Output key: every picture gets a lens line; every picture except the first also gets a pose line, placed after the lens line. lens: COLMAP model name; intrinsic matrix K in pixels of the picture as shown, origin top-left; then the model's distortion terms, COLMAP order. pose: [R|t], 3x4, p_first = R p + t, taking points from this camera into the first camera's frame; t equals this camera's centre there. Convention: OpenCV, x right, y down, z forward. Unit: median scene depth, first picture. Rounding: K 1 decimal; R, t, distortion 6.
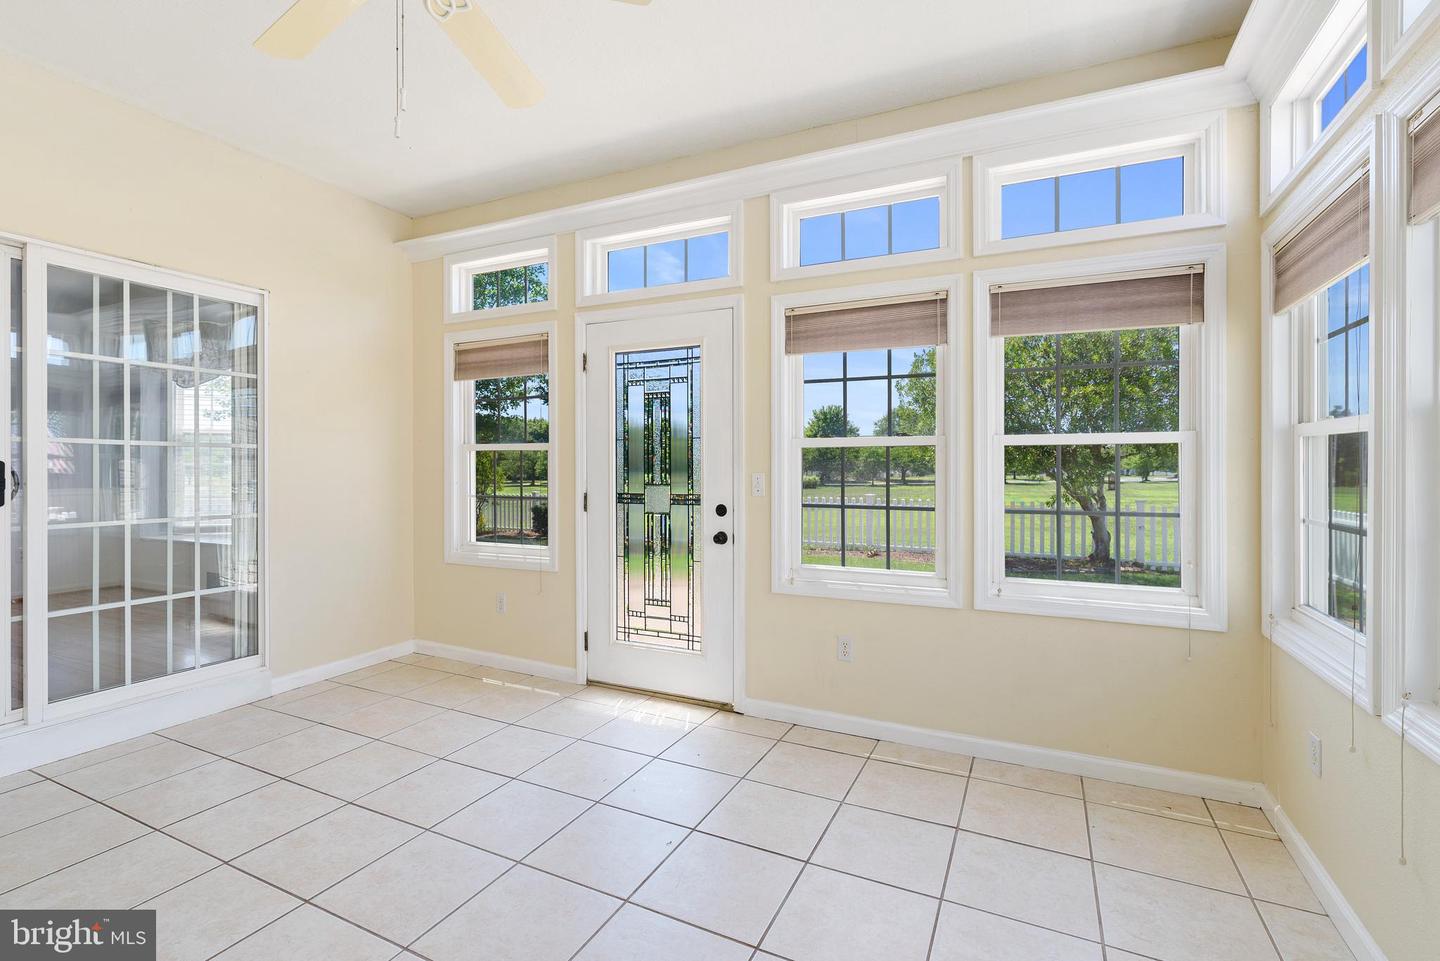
lens RADIAL K [[673.1, 0, 714.8], [0, 673.1, 471.6], [0, 0, 1]] dist [-0.001923, -0.000517]
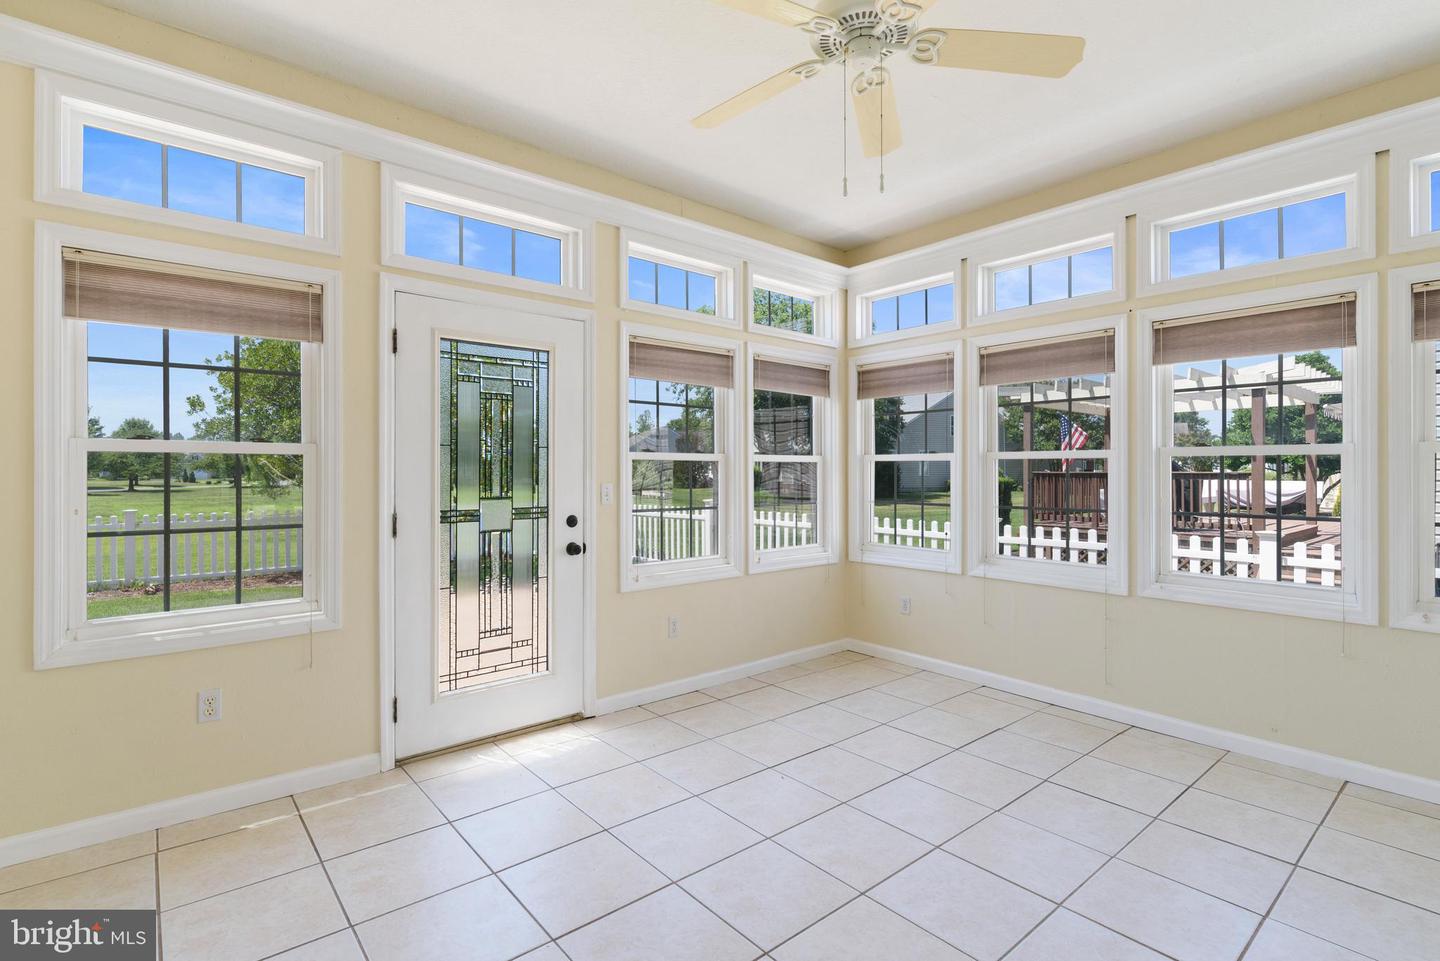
lens RADIAL K [[675.7, 0, 716.2], [0, 675.7, 475.9], [0, 0, 1]] dist [-0.005336, -0.000567]
pose [[0.401010, -0.003598, 0.916066, -0.779594], [0.012560, 0.999920, -0.001571, -0.004852], [-0.915987, 0.012136, 0.401023, 0.383002]]
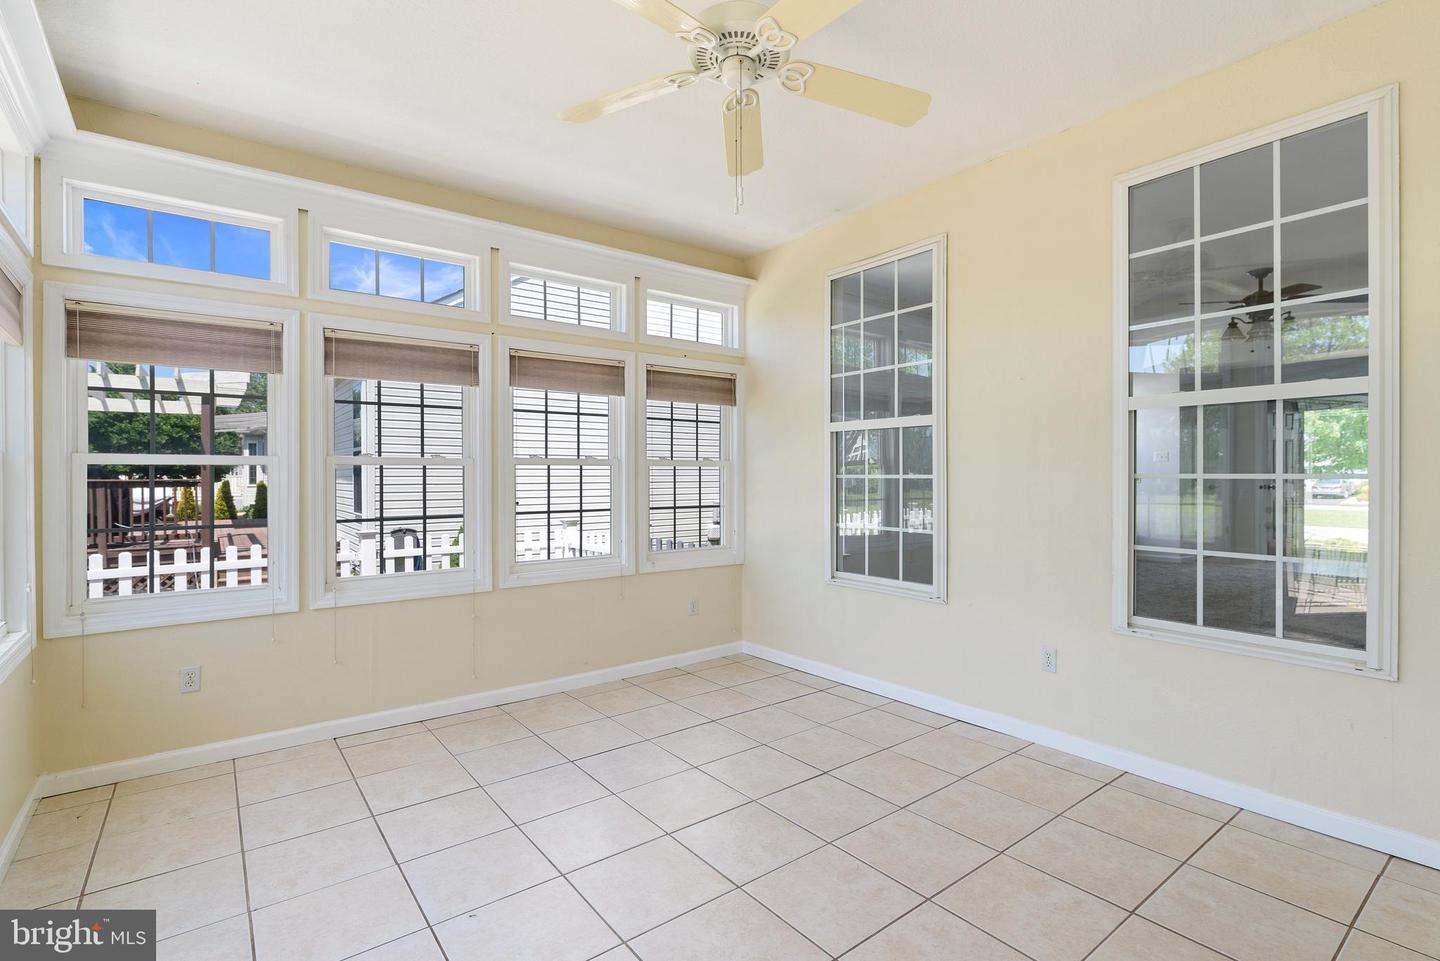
lens RADIAL K [[675.7, 0, 724.9], [0, 675.7, 474.2], [0, 0, 1]] dist [-0.005336, -0.000567]
pose [[-0.900200, 0.008125, 0.435401, -0.468060], [0.013546, 0.999865, 0.009346, -0.015713], [-0.435266, 0.014311, -0.900188, 1.013267]]
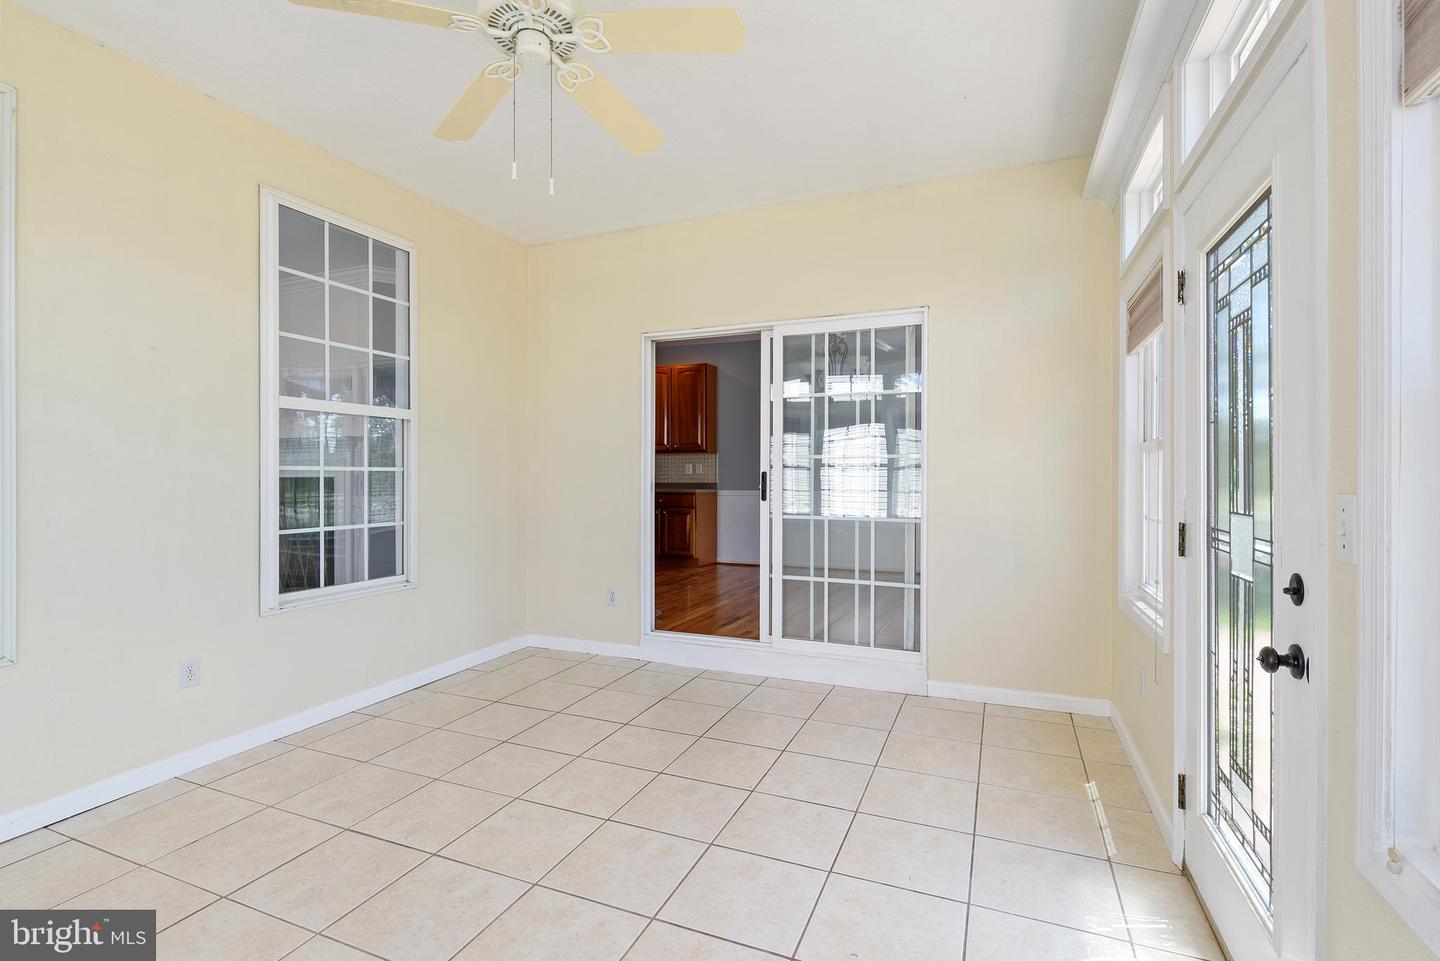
lens RADIAL K [[675.7, 0, 725.9], [0, 675.7, 475.5], [0, 0, 1]] dist [-0.005336, -0.000567]
pose [[0.078963, 0.010191, -0.996825, 0.360602], [-0.022811, 0.999704, 0.008413, -0.011455], [0.996617, 0.022074, 0.079172, 0.598858]]
